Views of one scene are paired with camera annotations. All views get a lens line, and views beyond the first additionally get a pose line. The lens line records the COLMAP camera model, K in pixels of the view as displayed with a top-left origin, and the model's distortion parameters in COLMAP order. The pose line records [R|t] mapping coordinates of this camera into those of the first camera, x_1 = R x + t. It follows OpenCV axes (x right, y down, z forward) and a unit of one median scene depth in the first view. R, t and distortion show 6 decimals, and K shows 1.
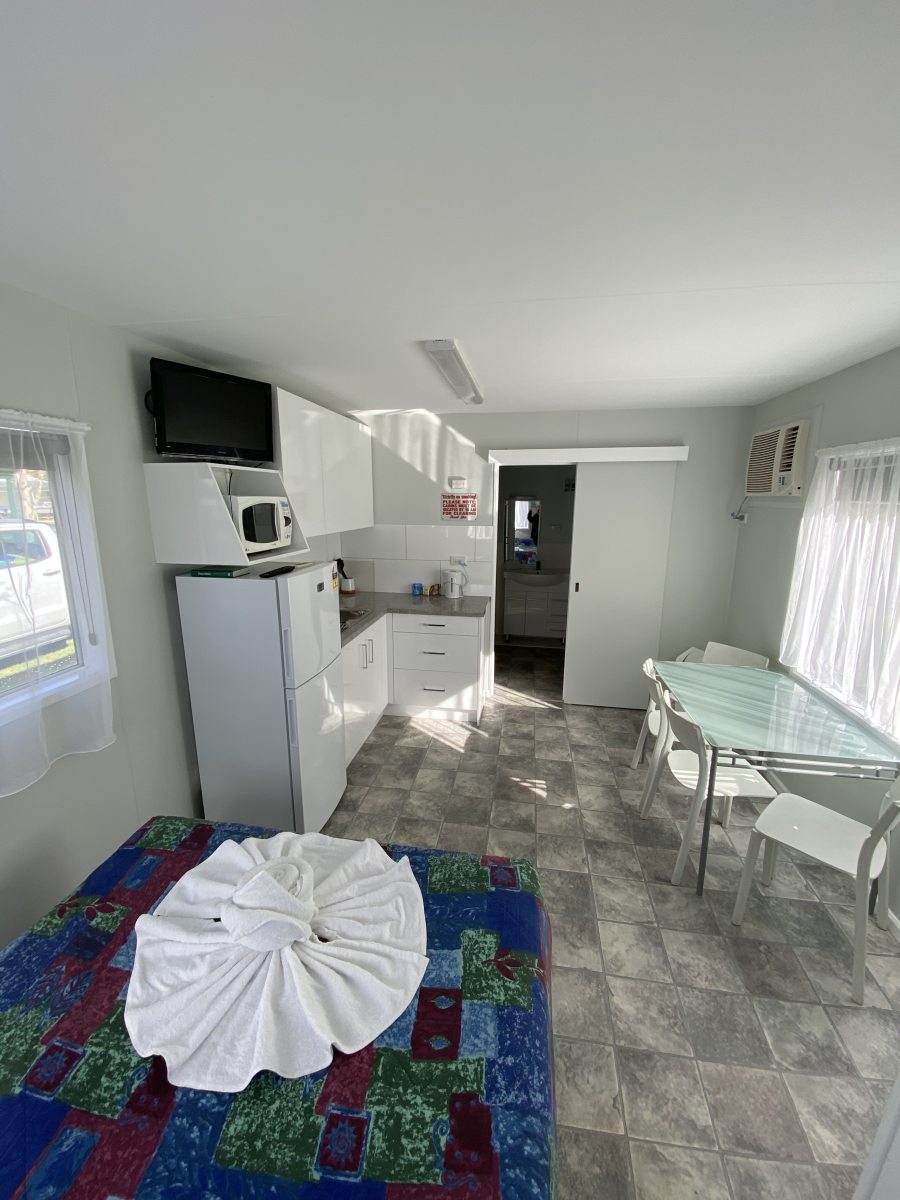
lens RADIAL K [[485.2, 0, 447.4], [0, 485.2, 595.9], [0, 0, 1]] dist [-0.000248, -0.000022]
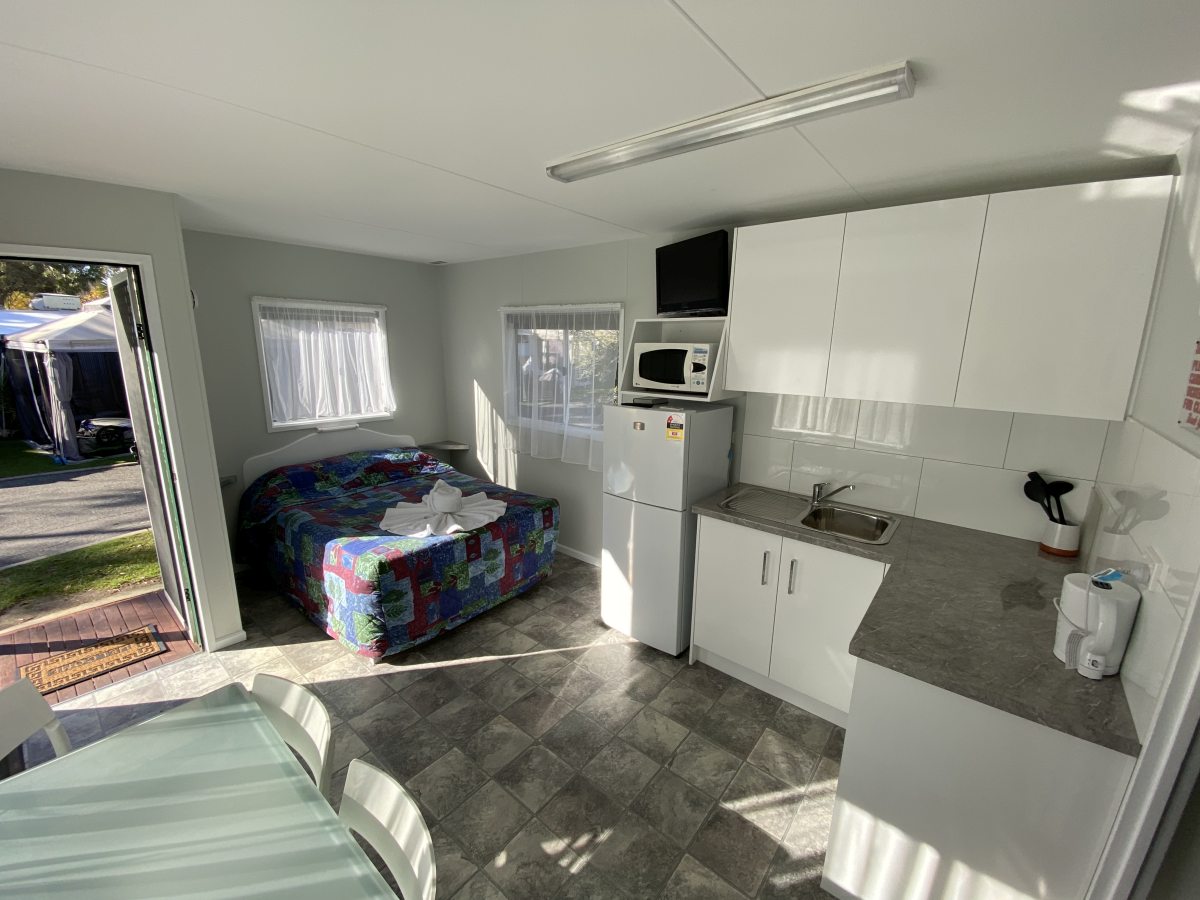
lens RADIAL K [[485.2, 0, 594.0], [0, 485.2, 454.8], [0, 0, 1]] dist [-0.000248, -0.000022]
pose [[-0.494075, 0.188810, -0.848670, 0.654348], [-0.191839, 0.928400, 0.318232, -0.262718], [0.847990, 0.320039, -0.422478, 1.287887]]
